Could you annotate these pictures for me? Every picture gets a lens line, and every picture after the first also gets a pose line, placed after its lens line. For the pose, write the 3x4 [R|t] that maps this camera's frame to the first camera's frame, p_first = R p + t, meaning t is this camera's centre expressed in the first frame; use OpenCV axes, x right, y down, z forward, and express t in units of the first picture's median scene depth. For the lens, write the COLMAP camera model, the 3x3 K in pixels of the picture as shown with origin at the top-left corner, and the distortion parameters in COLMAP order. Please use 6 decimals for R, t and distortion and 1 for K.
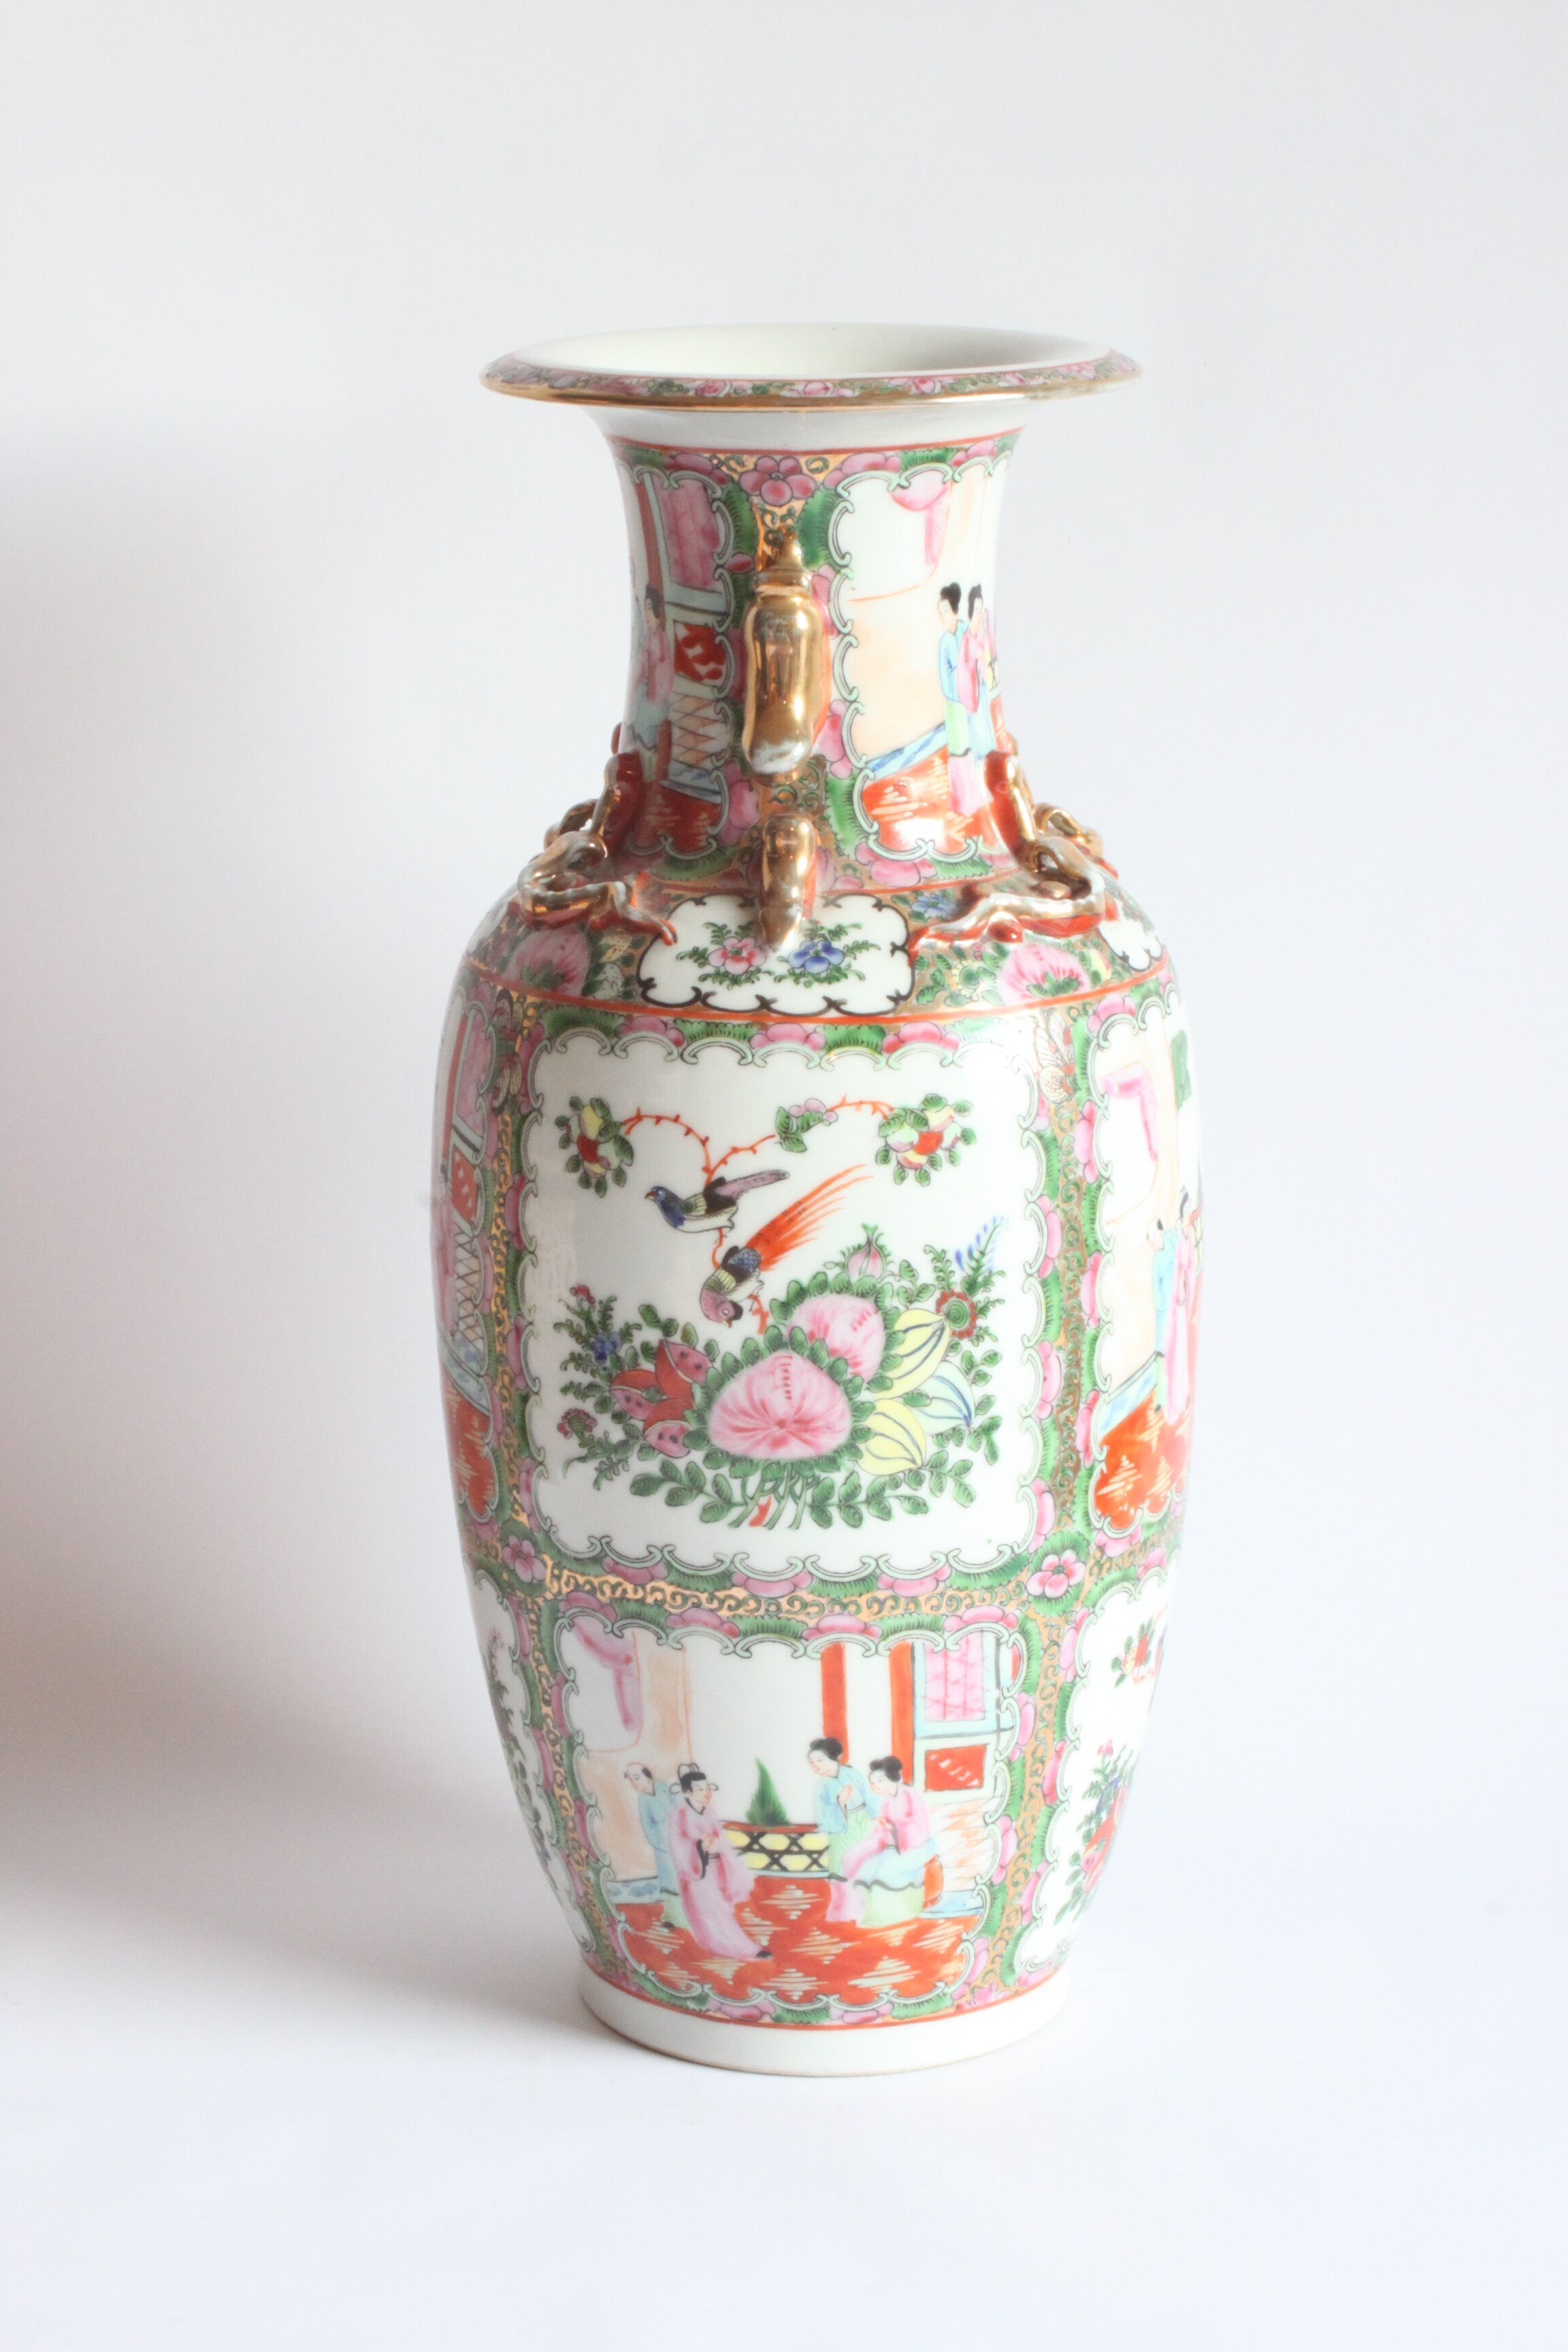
lens RADIAL K [[5834.4, 0, 784.0], [0, 5834.4, 1176.0], [0, 0, 1]] dist [0.023833, 0.300638]
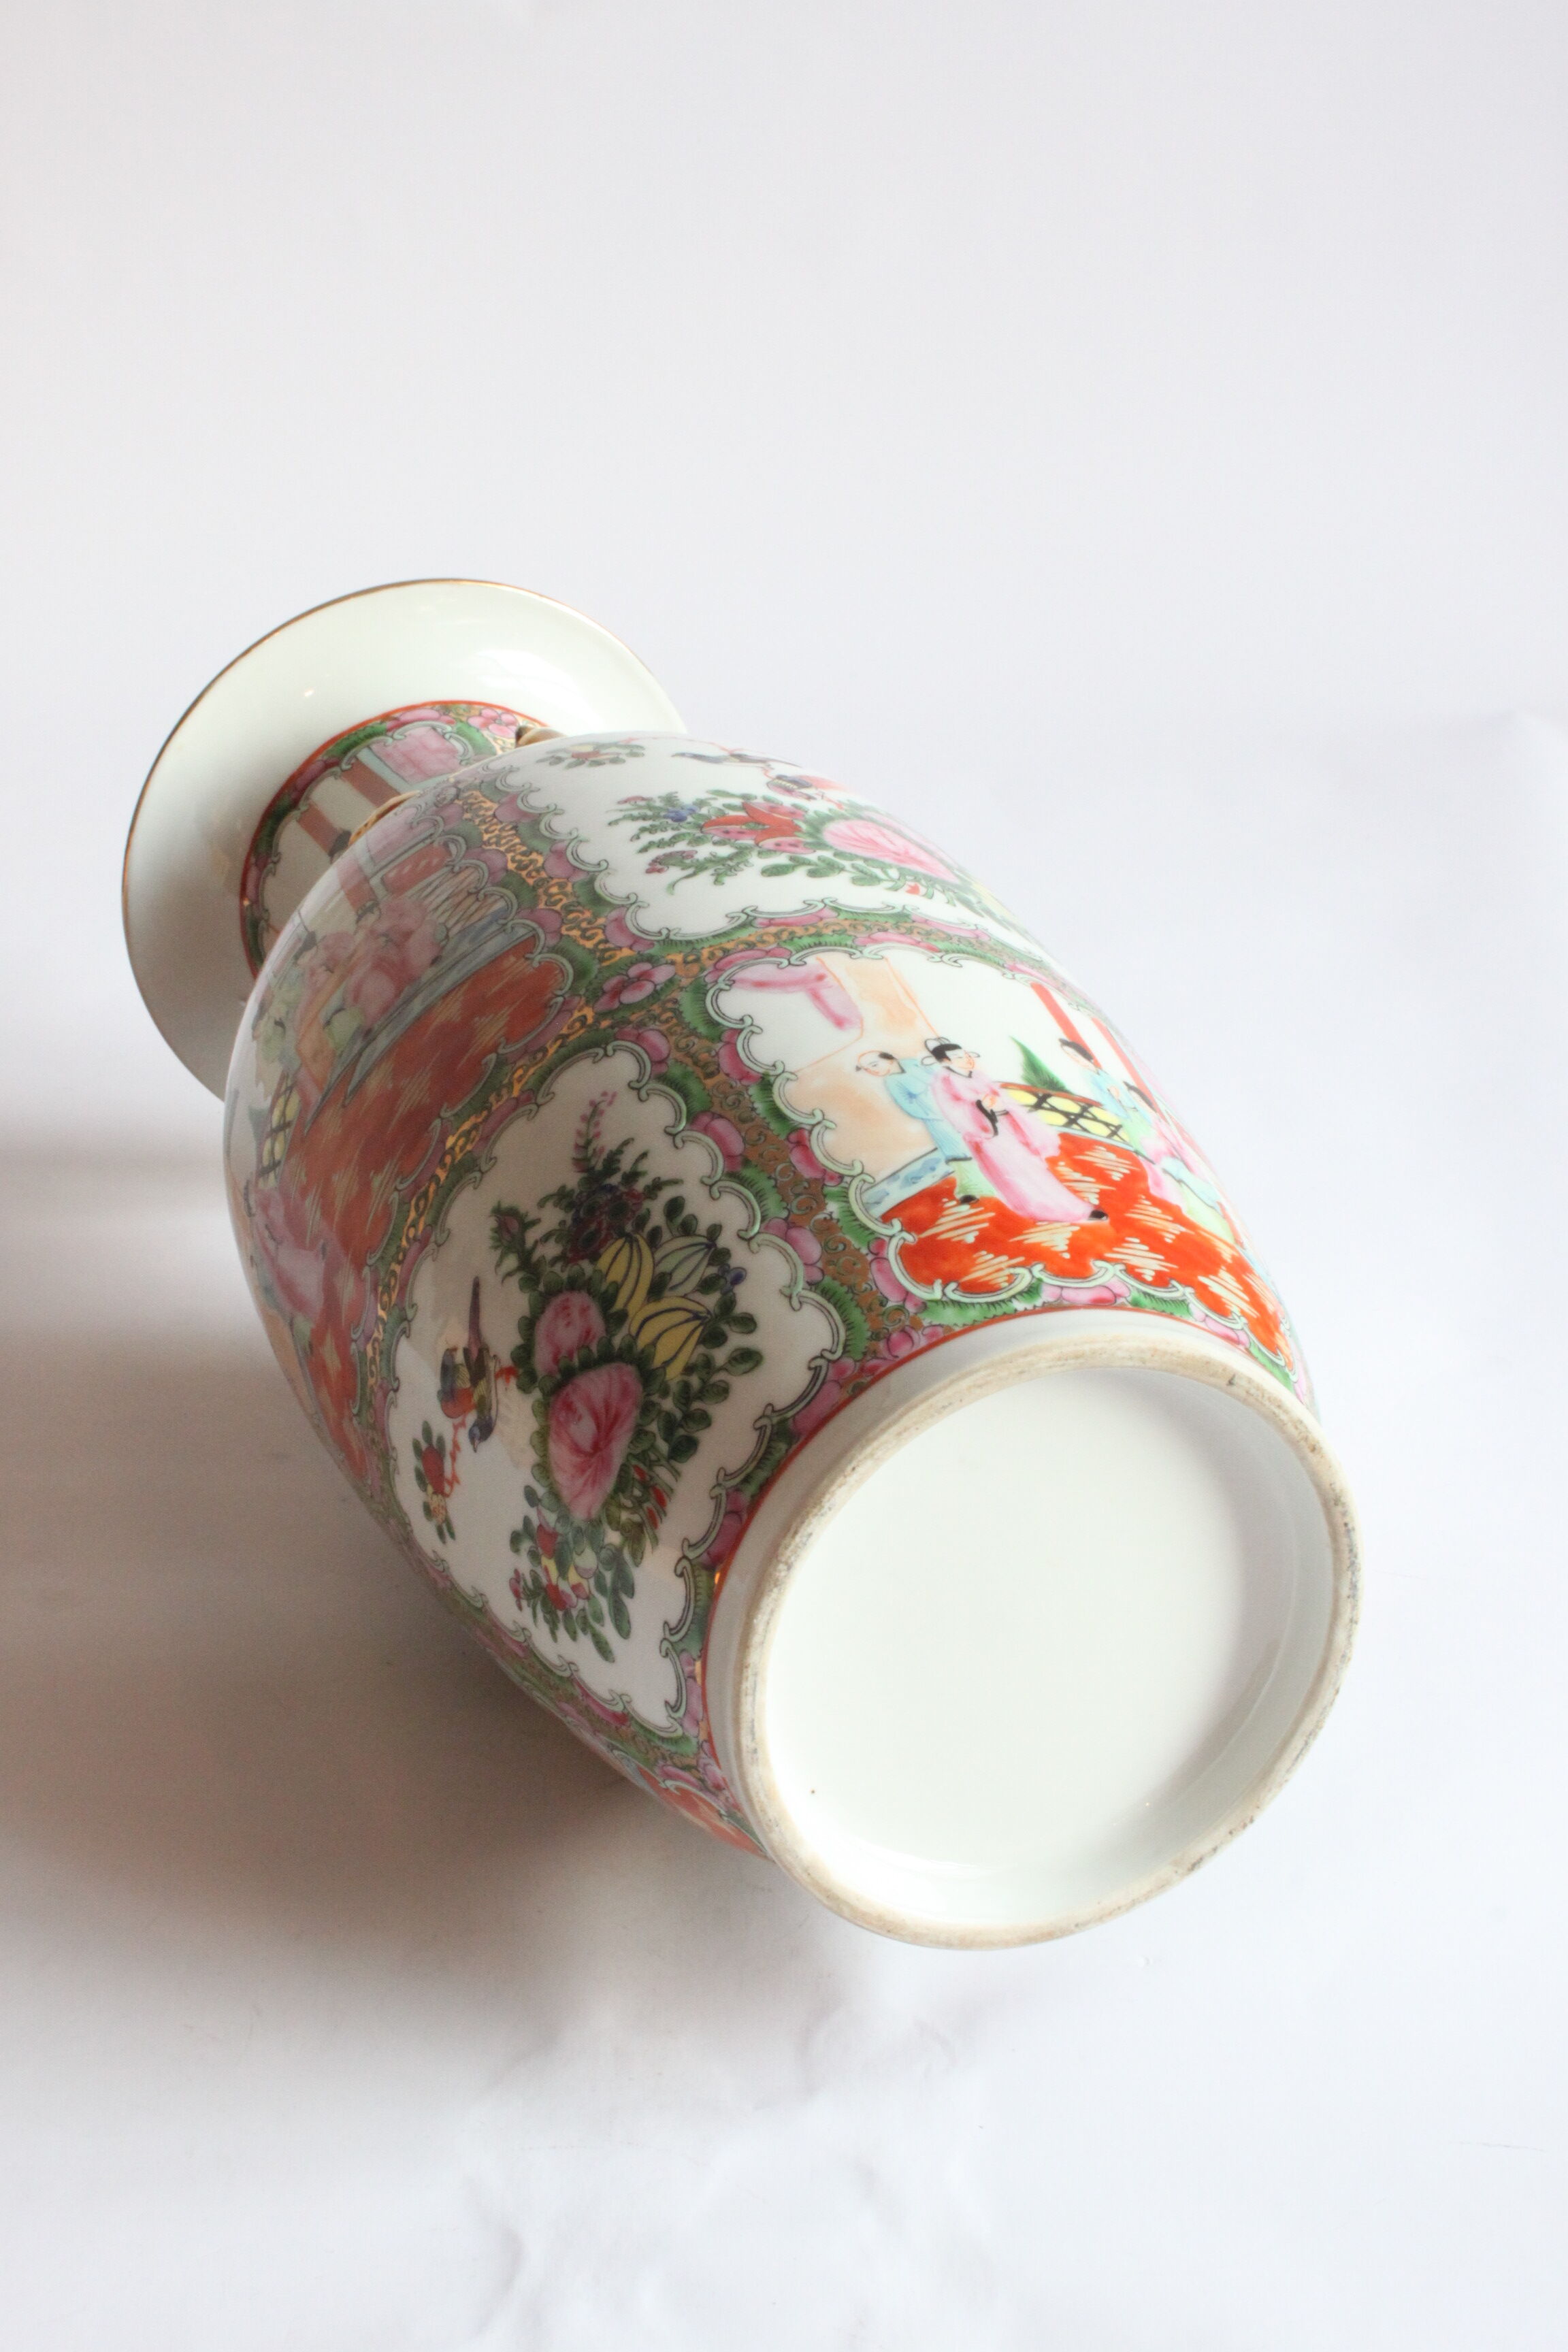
lens RADIAL K [[4403.6, 0, 784.0], [0, 4403.6, 1176.0], [0, 0, 1]] dist [-0.077410, -0.043012]
pose [[0.818359, 0.318358, 0.478474, -0.316405], [0.441865, 0.183815, -0.878047, 0.625936], [-0.367484, 0.929979, 0.009755, 1.024786]]
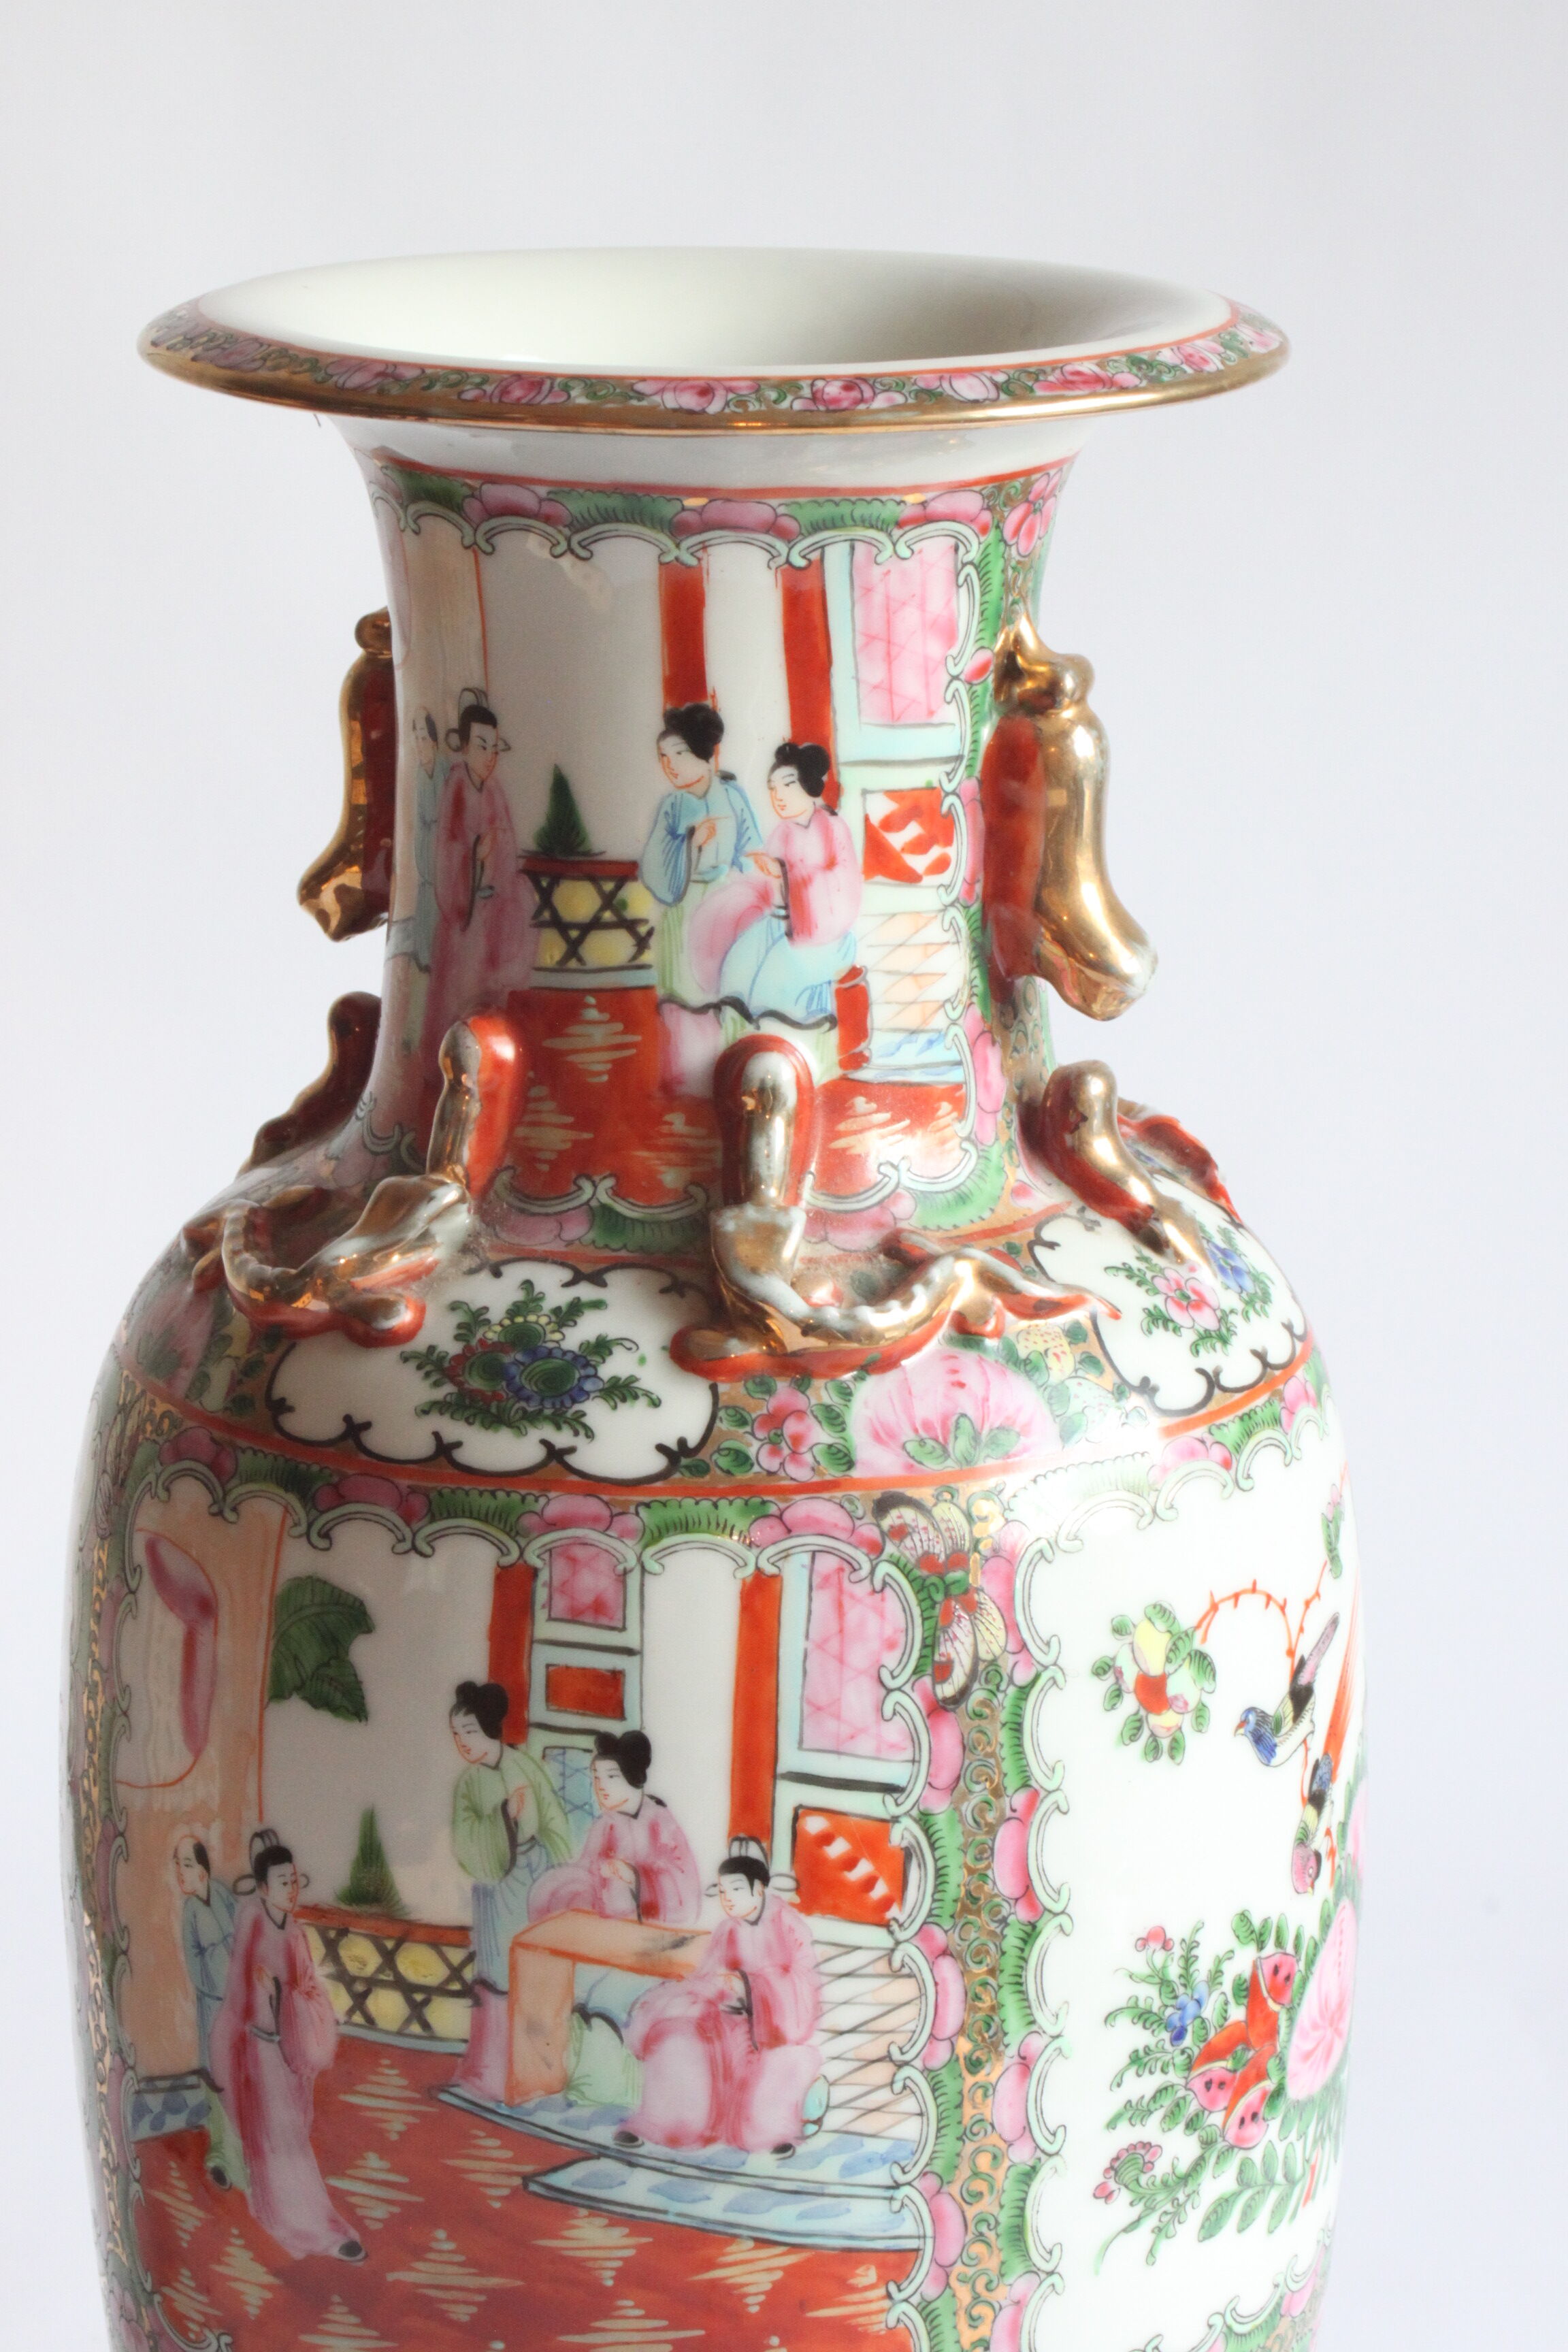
lens RADIAL K [[6819.0, 0, 784.0], [0, 6819.0, 1176.0], [0, 0, 1]] dist [0.127542, 0.808223]
pose [[0.257408, -0.233942, 0.937557, -0.651680], [0.225540, 0.957998, 0.177120, -0.178091], [-0.939613, 0.165865, 0.299360, 0.808408]]
